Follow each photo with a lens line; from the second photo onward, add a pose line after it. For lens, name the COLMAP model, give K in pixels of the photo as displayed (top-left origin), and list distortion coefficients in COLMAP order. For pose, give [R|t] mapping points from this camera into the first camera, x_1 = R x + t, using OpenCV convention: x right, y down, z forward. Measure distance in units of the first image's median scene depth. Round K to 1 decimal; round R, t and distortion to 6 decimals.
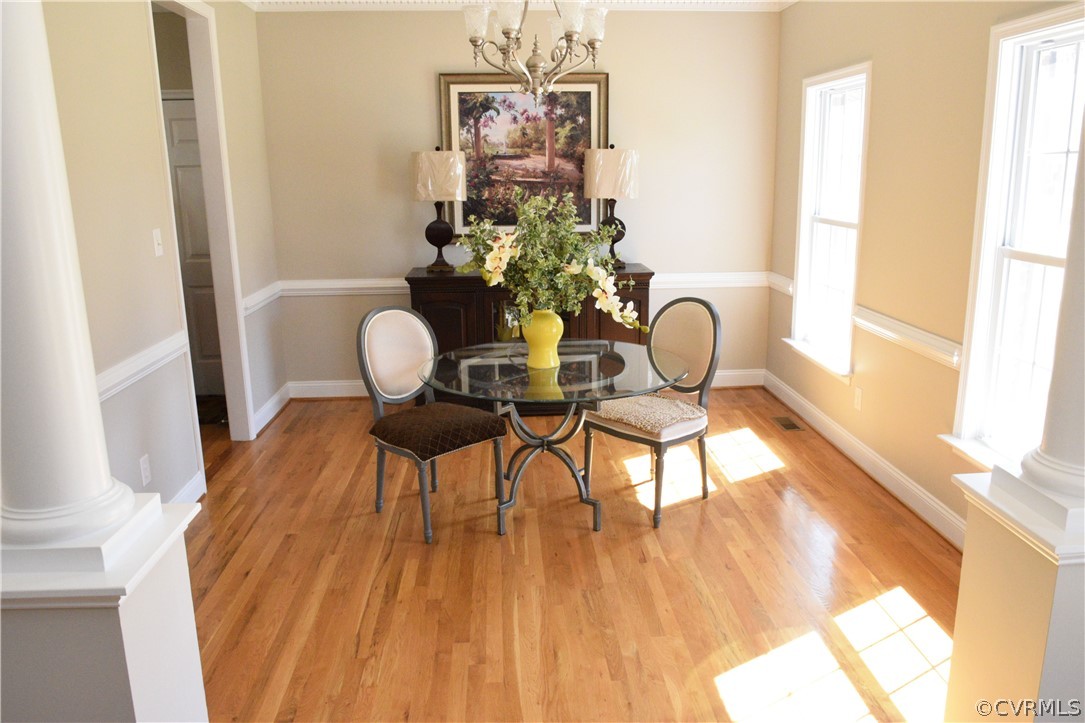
lens RADIAL K [[835.7, 0, 552.9], [0, 835.7, 362.0], [0, 0, 1]] dist [-0.034093, 0.010964]
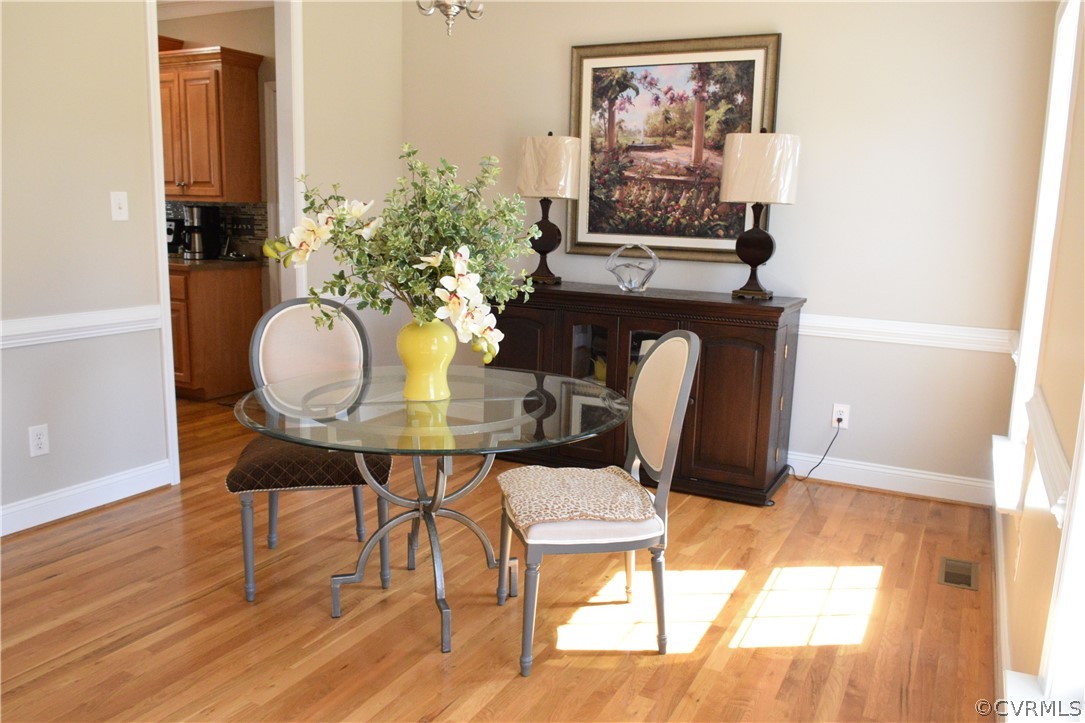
lens RADIAL K [[835.7, 0, 538.6], [0, 835.7, 357.2], [0, 0, 1]] dist [-0.034093, 0.010964]
pose [[0.855507, 0.126348, -0.502139, 0.282501], [-0.157057, 0.987404, -0.019132, -0.020373], [0.493397, 0.095232, 0.864575, 0.292460]]
